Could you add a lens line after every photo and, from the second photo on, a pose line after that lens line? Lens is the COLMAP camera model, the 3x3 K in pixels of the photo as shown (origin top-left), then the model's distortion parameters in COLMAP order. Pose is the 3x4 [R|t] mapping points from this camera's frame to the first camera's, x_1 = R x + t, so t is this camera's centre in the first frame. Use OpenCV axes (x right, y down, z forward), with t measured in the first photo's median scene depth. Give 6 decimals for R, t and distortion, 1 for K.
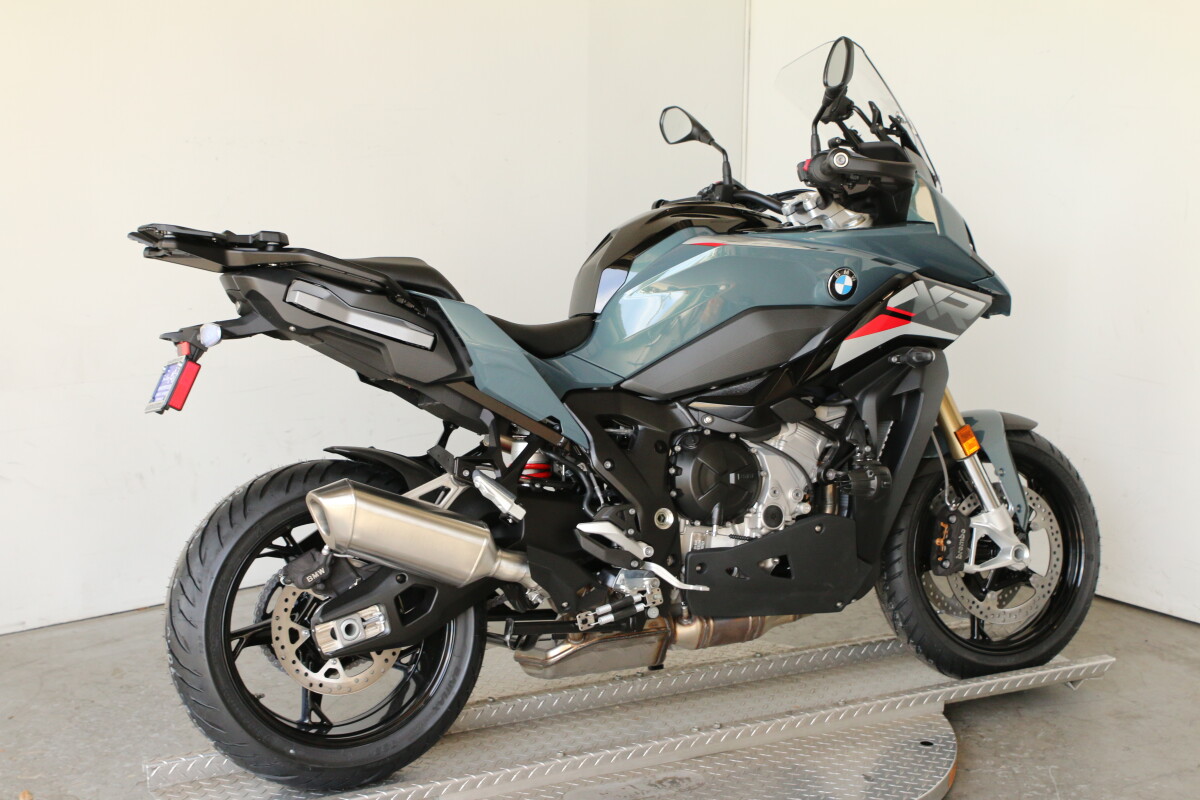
lens RADIAL K [[1883.8, 0, 610.3], [0, 1883.8, 411.6], [0, 0, 1]] dist [-0.021043, 0.000000]
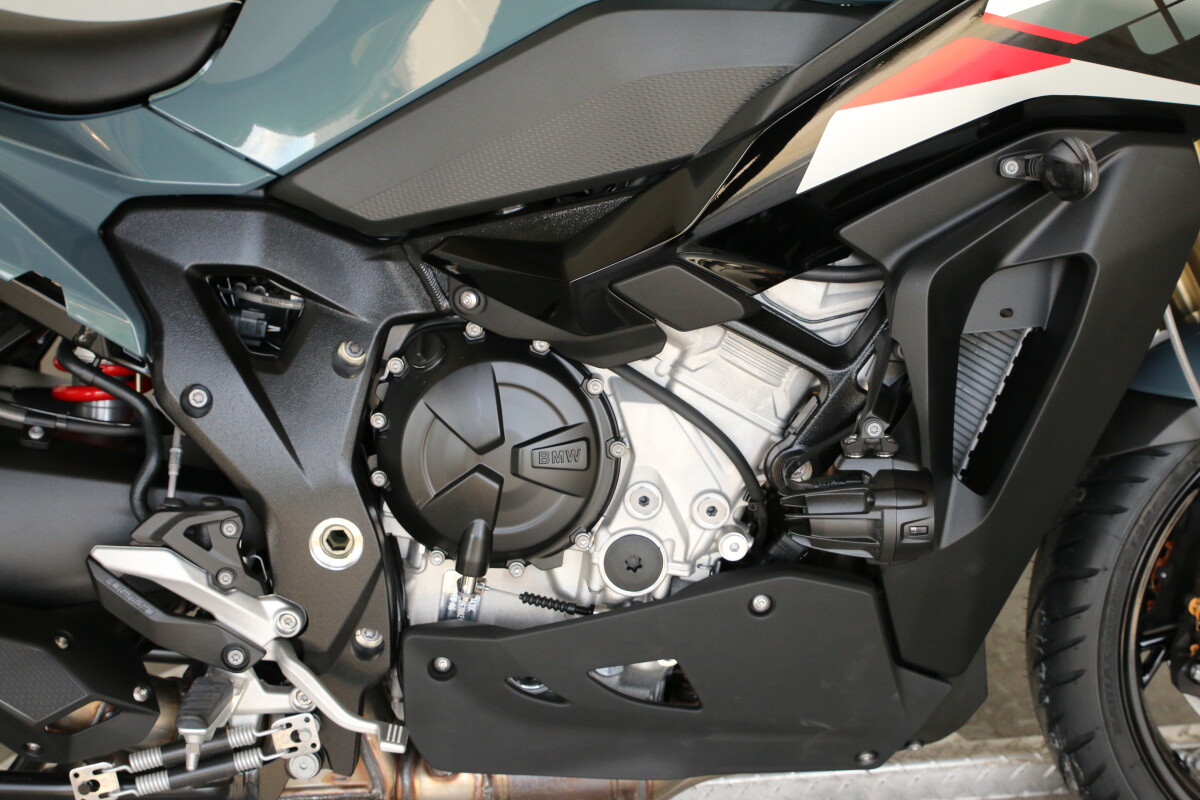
lens RADIAL K [[1883.8, 0, 603.4], [0, 1883.8, 397.5], [0, 0, 1]] dist [-0.021043, 0.000000]
pose [[0.923984, 0.120461, -0.362965, 0.214166], [-0.036471, 0.972526, 0.229920, -0.063920], [0.380689, -0.199205, 0.902991, 0.659671]]
